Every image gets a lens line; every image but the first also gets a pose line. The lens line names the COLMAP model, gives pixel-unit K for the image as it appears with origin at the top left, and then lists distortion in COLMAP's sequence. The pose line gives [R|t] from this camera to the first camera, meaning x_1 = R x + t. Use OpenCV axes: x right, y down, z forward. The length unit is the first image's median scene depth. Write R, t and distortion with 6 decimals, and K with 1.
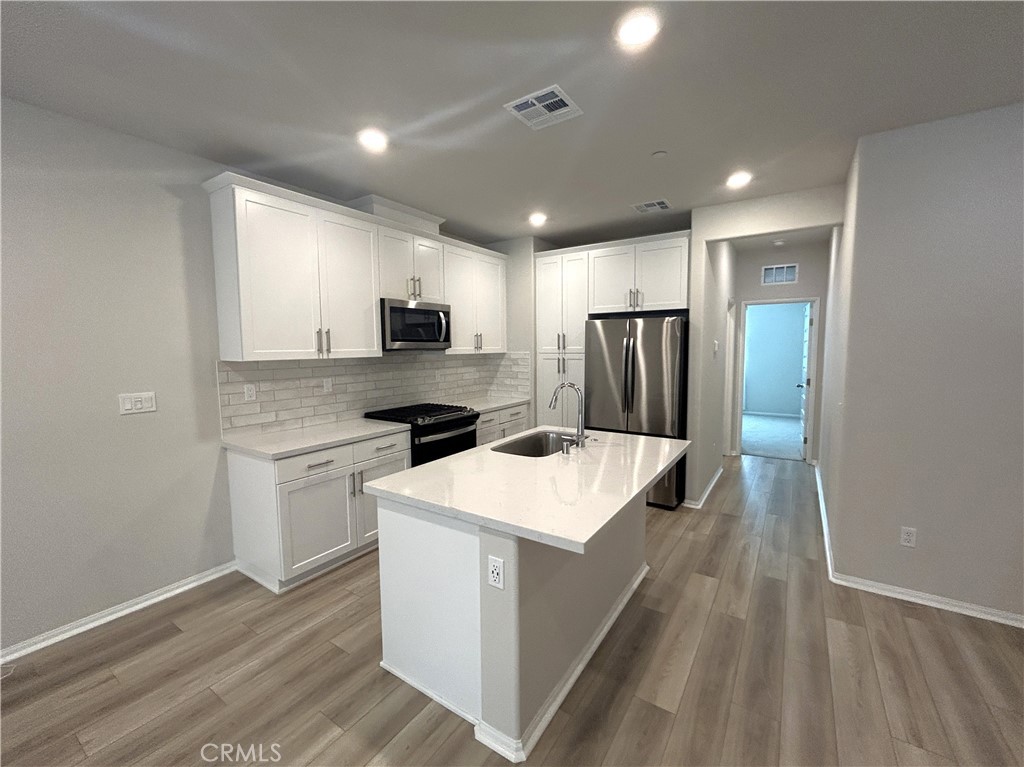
lens RADIAL K [[425.7, 0, 511.5], [0, 425.7, 380.7], [0, 0, 1]] dist [-0.011983, 0.001230]
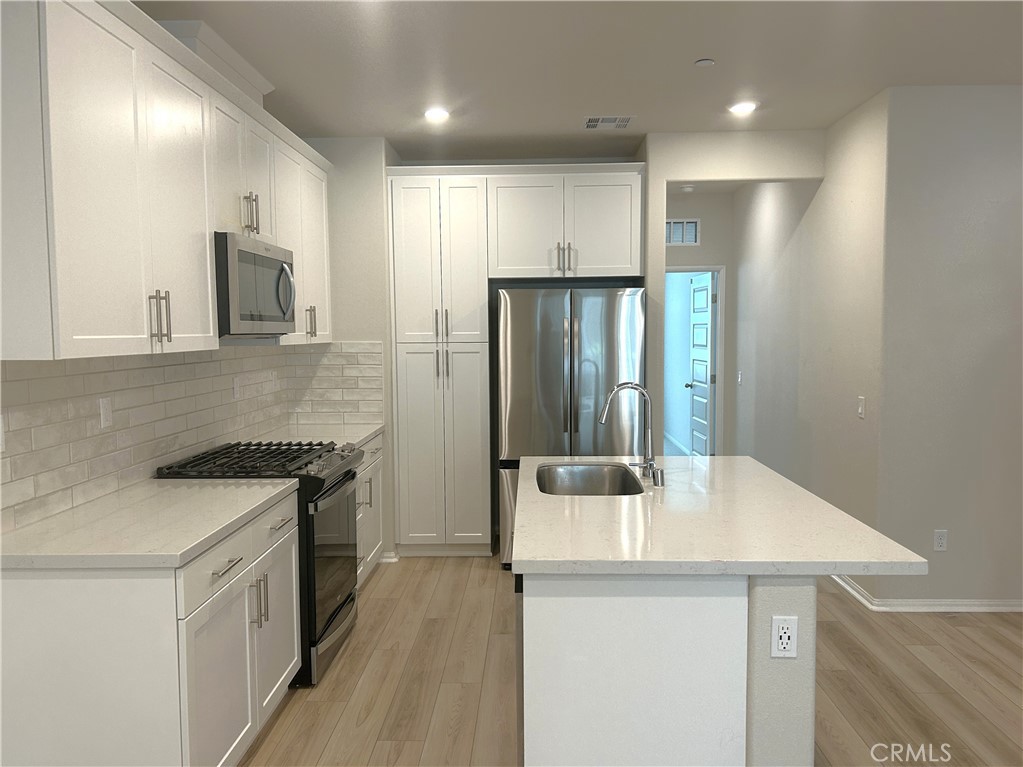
lens RADIAL K [[775.4, 0, 511.5], [0, 775.4, 389.3], [0, 0, 1]] dist [0.020744, -0.023938]
pose [[0.845811, -0.038233, 0.532112, -0.420479], [0.043974, 0.999031, 0.001884, 0.002670], [-0.531668, 0.021806, 0.846672, 0.042888]]
